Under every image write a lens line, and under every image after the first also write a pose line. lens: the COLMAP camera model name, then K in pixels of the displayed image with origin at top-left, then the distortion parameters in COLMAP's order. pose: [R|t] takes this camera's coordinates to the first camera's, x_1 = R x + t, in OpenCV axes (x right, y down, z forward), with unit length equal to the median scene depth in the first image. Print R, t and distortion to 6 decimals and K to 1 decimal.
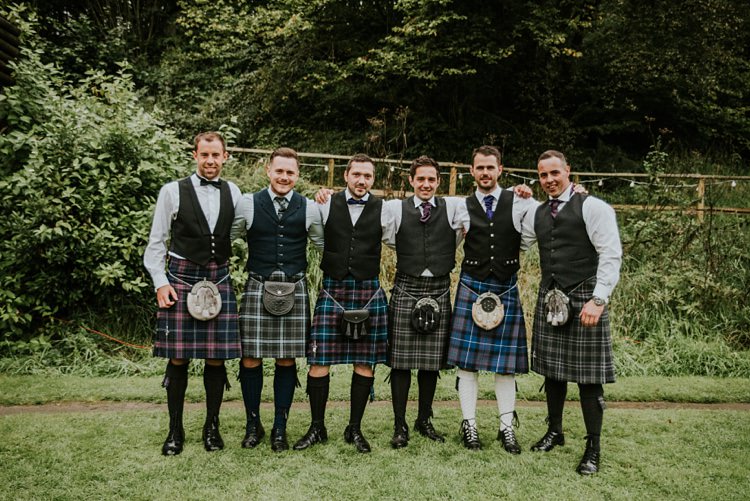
lens RADIAL K [[709.4, 0, 376.5], [0, 709.4, 248.2], [0, 0, 1]] dist [-0.030055, 0.000000]
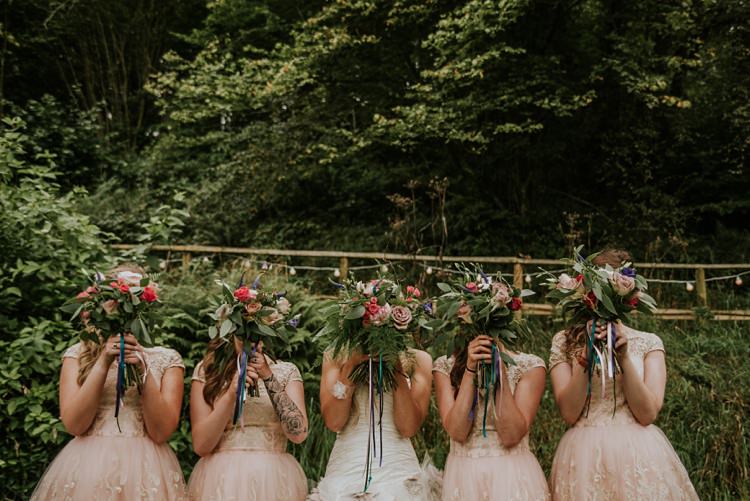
lens RADIAL K [[775.3, 0, 381.2], [0, 775.3, 241.8], [0, 0, 1]] dist [-0.010950, 0.000000]
pose [[0.997103, -0.034537, -0.067770, 0.026152], [0.023073, 0.986327, -0.163178, -0.013590], [0.072479, 0.161142, 0.984266, 0.226337]]
